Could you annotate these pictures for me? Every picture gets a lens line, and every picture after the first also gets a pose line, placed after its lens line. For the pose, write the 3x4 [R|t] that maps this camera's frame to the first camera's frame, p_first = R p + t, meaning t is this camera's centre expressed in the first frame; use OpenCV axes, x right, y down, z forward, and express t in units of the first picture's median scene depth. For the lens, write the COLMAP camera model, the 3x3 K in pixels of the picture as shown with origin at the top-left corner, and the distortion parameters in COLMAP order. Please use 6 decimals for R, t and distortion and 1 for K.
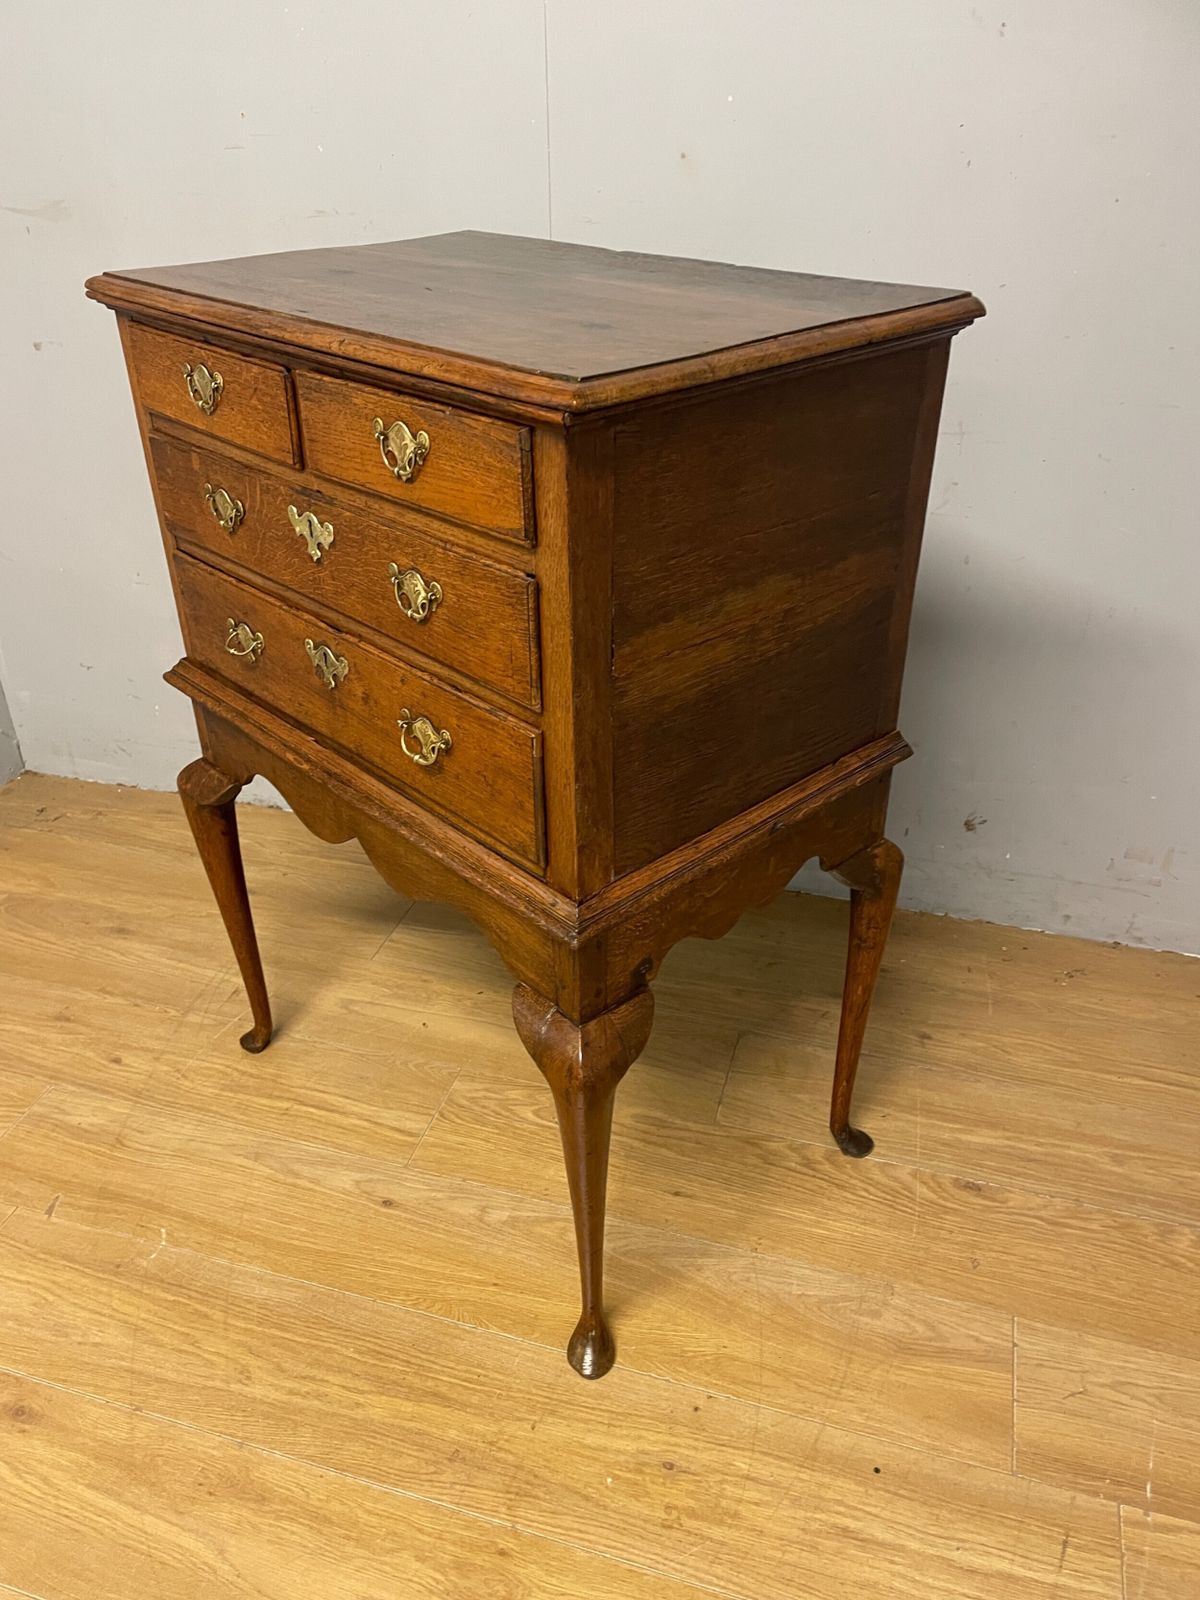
lens RADIAL K [[1216.5, 0, 586.7], [0, 1216.5, 811.8], [0, 0, 1]] dist [0.094825, -0.123129]
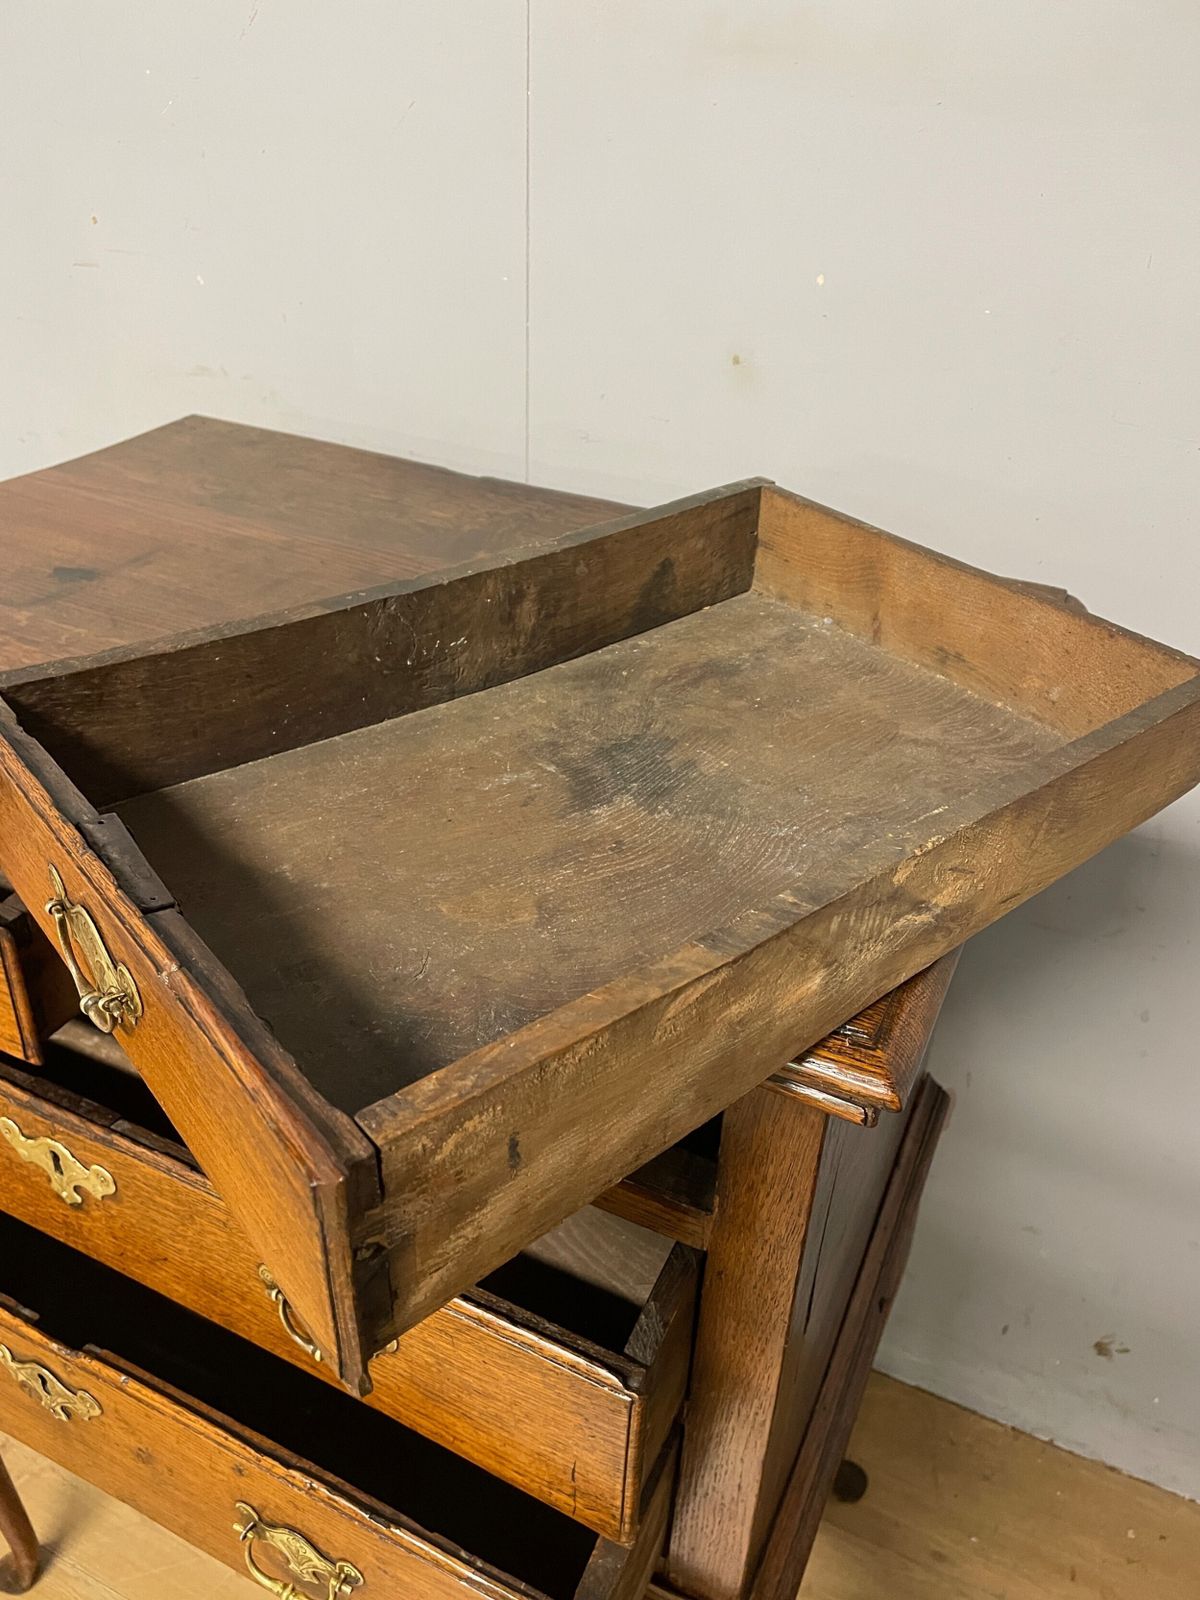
lens RADIAL K [[1216.5, 0, 588.5], [0, 1216.5, 811.0], [0, 0, 1]] dist [0.094825, -0.123129]
pose [[0.989335, 0.109287, -0.096290, 0.093394], [-0.106282, 0.993691, 0.035820, -0.343614], [0.099597, -0.025204, 0.994709, 0.412313]]
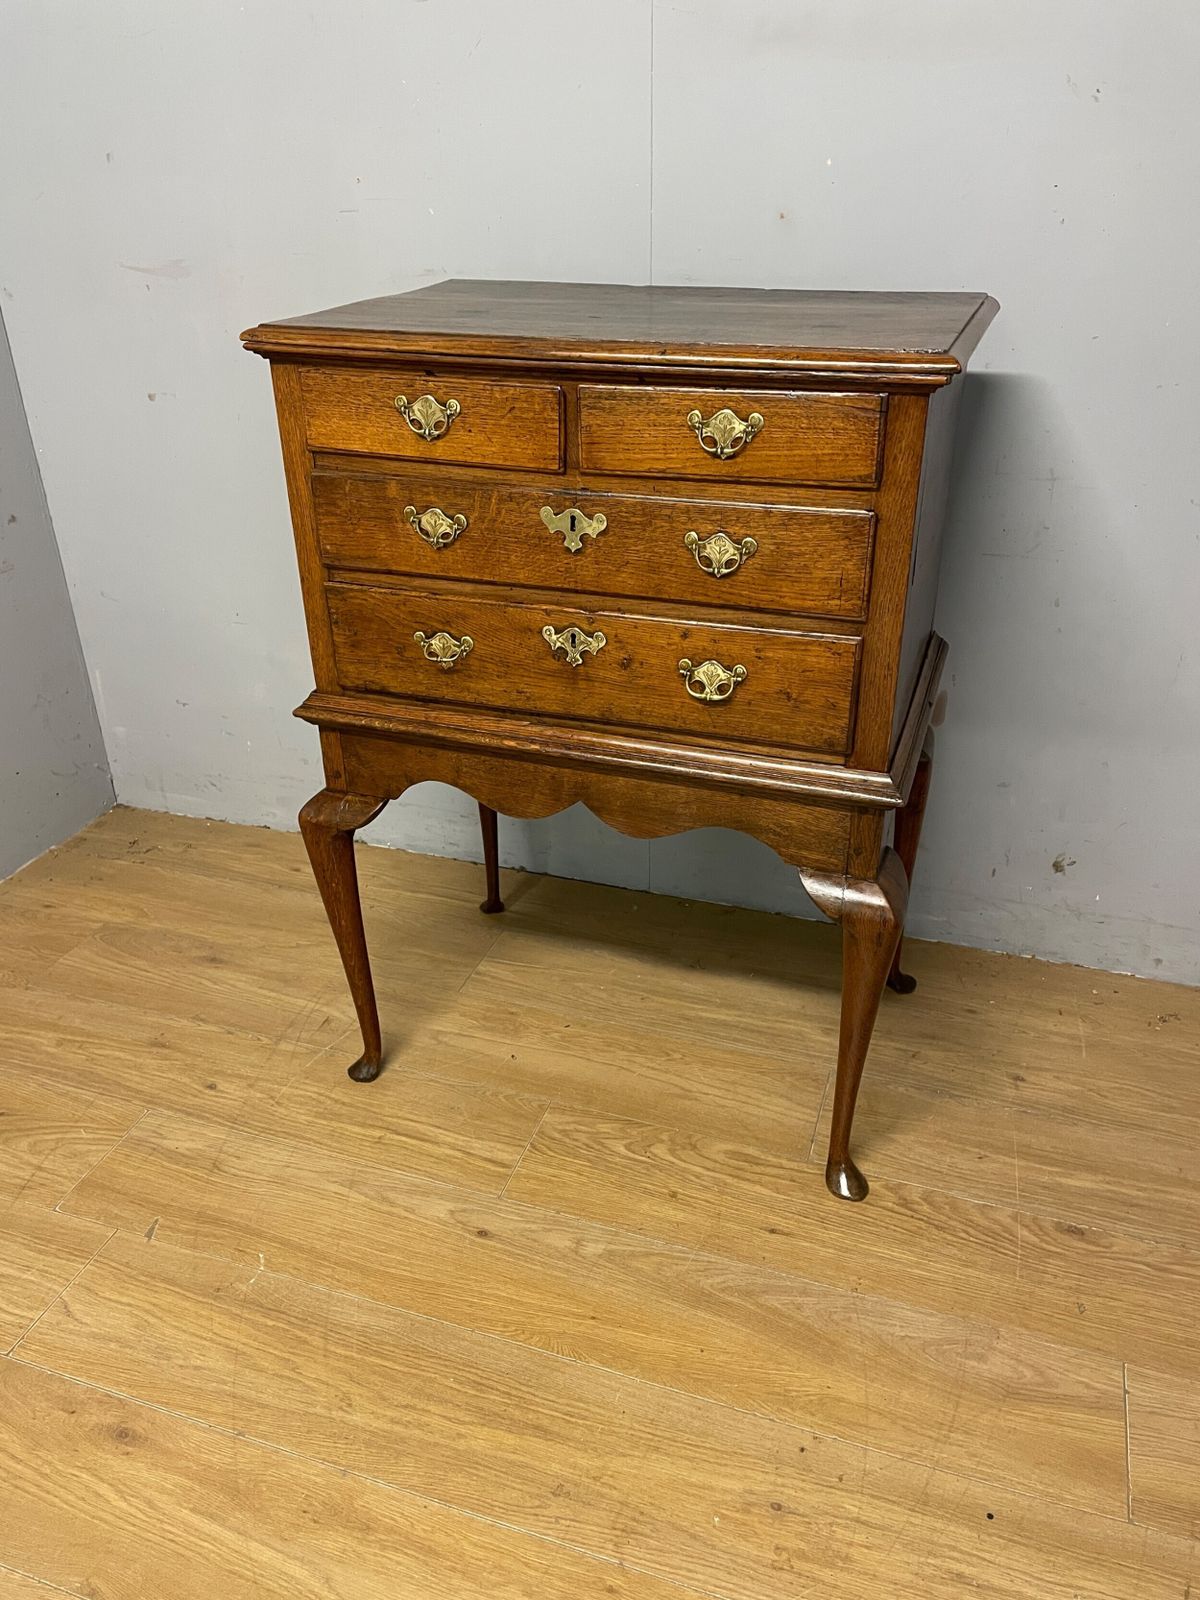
lens RADIAL K [[1216.5, 0, 597.3], [0, 1216.5, 792.6], [0, 0, 1]] dist [0.094825, -0.123129]
pose [[0.999513, 0.011119, -0.029158, -0.043637], [-0.012761, 0.998308, -0.056728, 0.016039], [0.028478, 0.057073, 0.997964, -0.015580]]
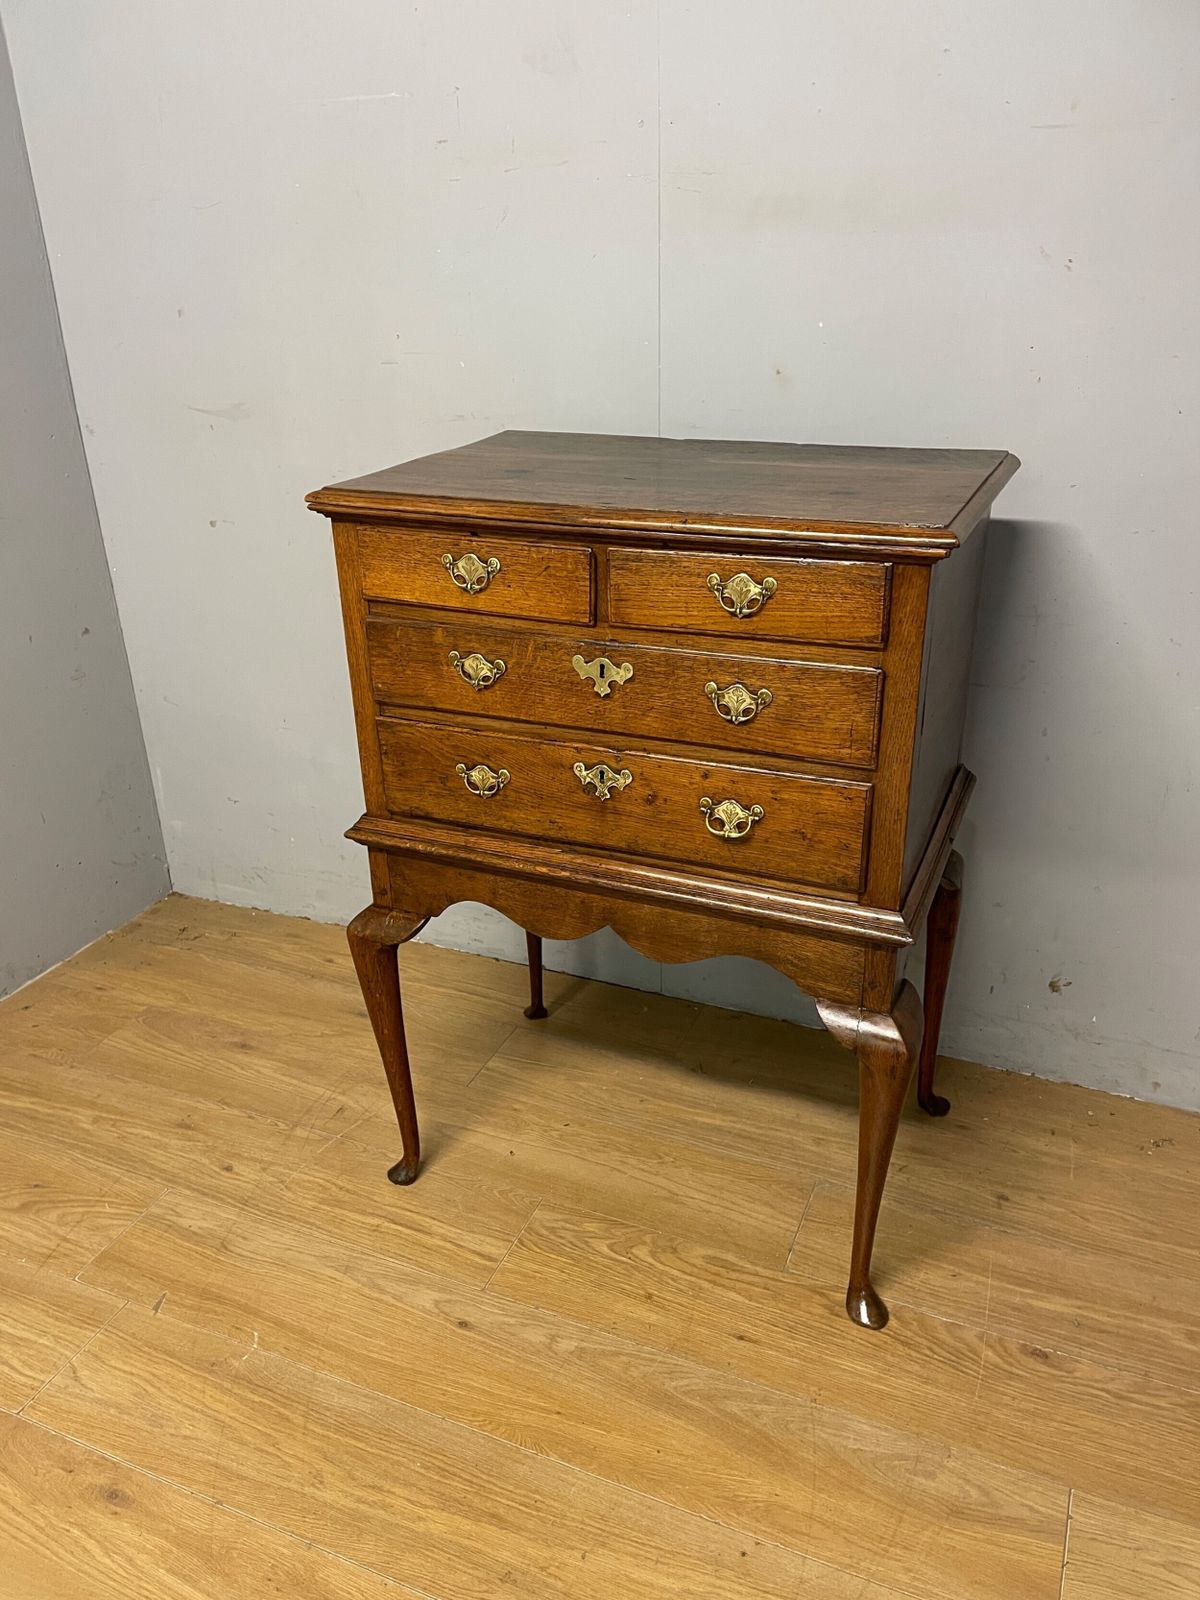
lens RADIAL K [[1216.5, 0, 591.4], [0, 1216.5, 810.9], [0, 0, 1]] dist [0.094825, -0.123129]
pose [[0.993907, 0.033839, -0.104900, 0.042502], [-0.044933, 0.993429, -0.105260, -0.011532], [0.100648, 0.109332, 0.988897, -0.078431]]
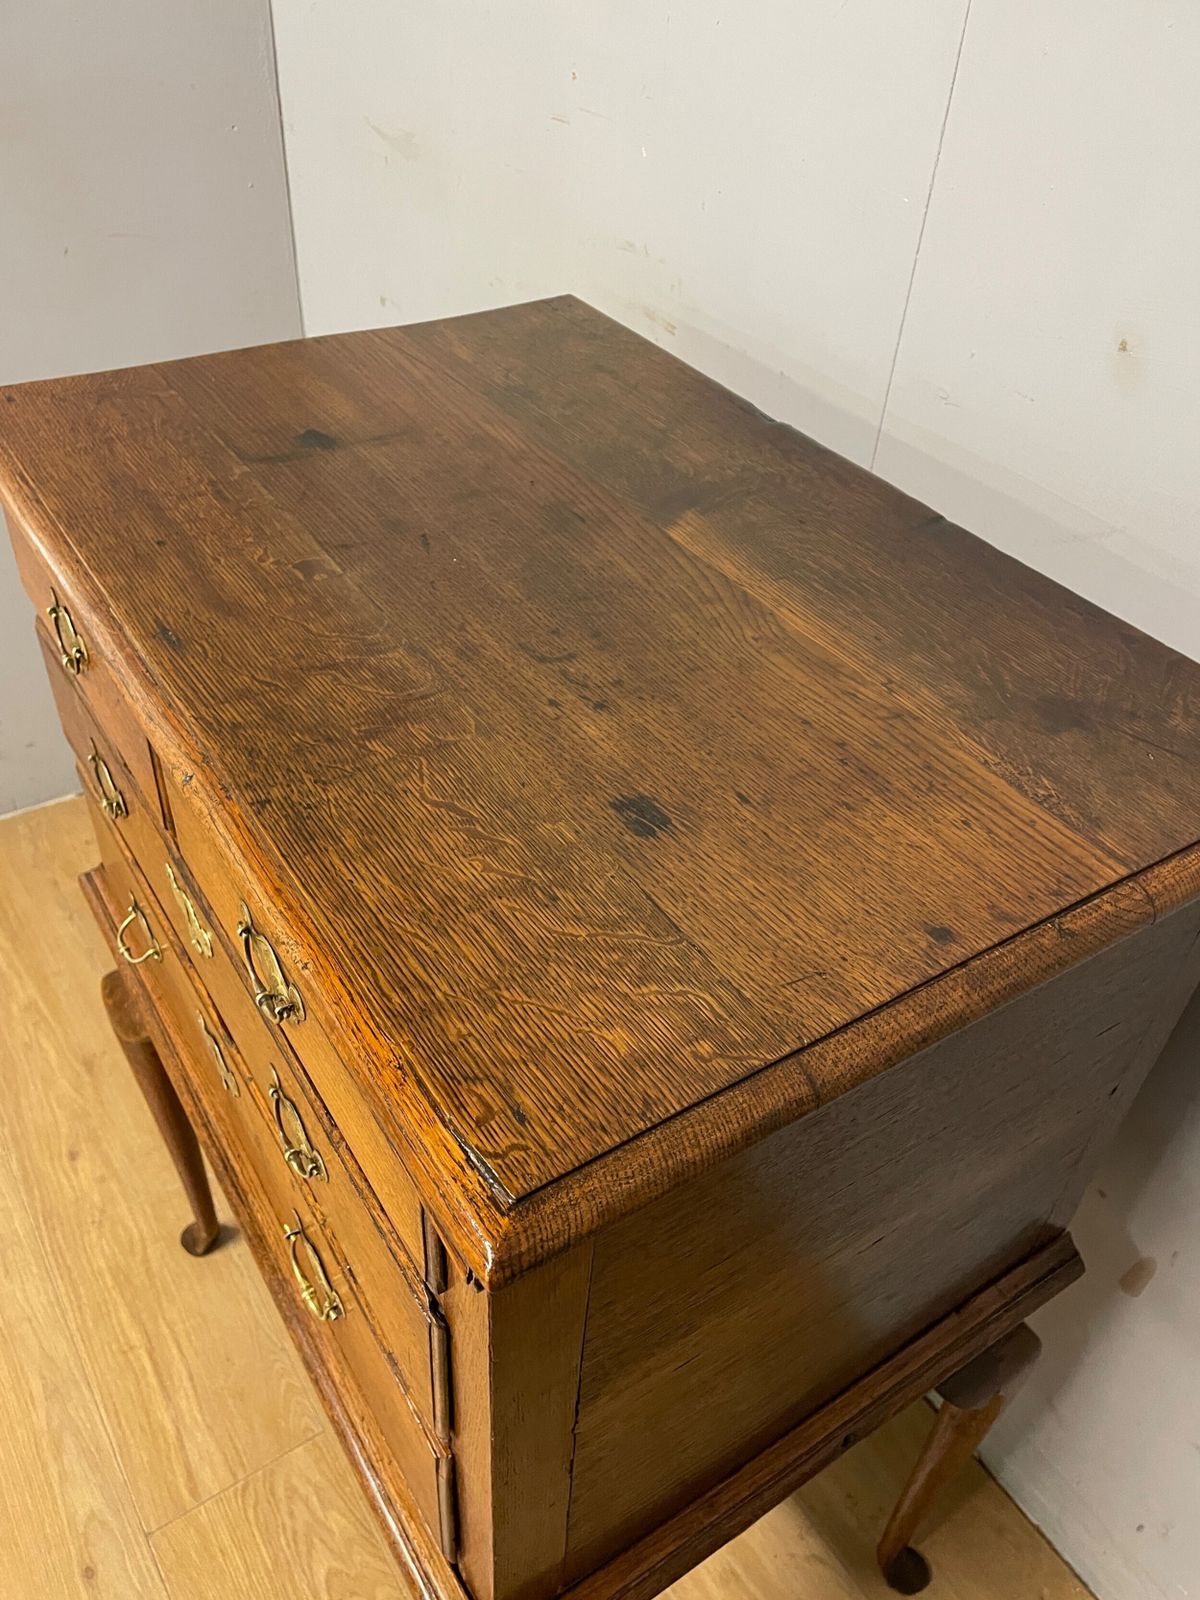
lens RADIAL K [[1216.5, 0, 599.8], [0, 1216.5, 808.1], [0, 0, 1]] dist [0.094825, -0.123129]
pose [[0.777382, 0.440620, -0.448923, 0.229320], [-0.372664, 0.897554, 0.235625, -0.426517], [0.506753, -0.015873, 0.861945, 0.495295]]
